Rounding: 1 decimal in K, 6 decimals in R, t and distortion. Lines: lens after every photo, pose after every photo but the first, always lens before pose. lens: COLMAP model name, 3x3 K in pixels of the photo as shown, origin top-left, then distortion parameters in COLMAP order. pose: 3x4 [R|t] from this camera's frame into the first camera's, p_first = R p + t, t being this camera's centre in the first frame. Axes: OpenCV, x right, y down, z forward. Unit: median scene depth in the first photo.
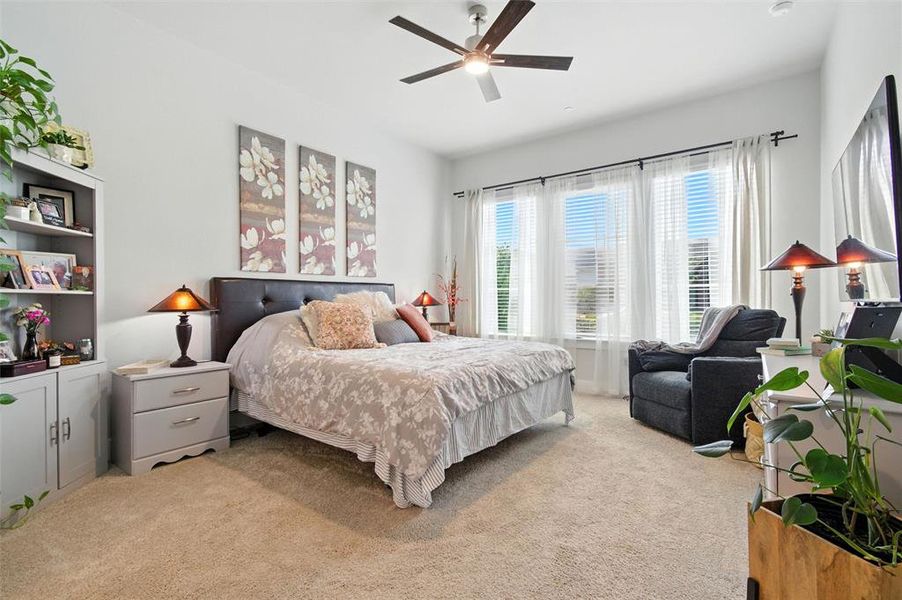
lens RADIAL K [[405.2, 0, 452.1], [0, 405.2, 303.3], [0, 0, 1]] dist [-0.004056, 0.000566]
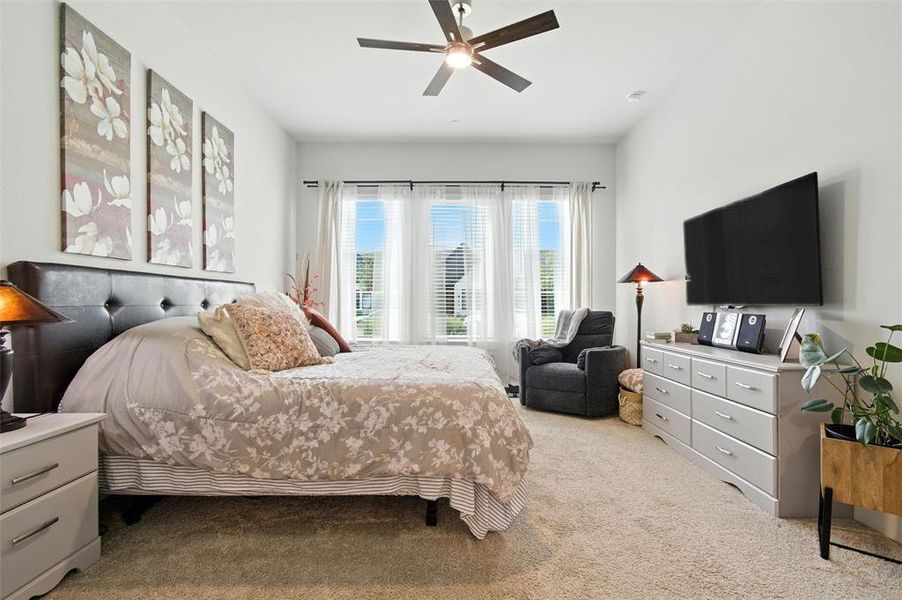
lens RADIAL K [[400.4, 0, 453.6], [0, 400.4, 308.3], [0, 0, 1]] dist [-0.000964, 0.000502]
pose [[0.803750, -0.003635, 0.594956, -0.412340], [0.002647, 0.999993, 0.002534, -0.000063], [-0.594961, -0.000462, 0.803754, 0.201044]]
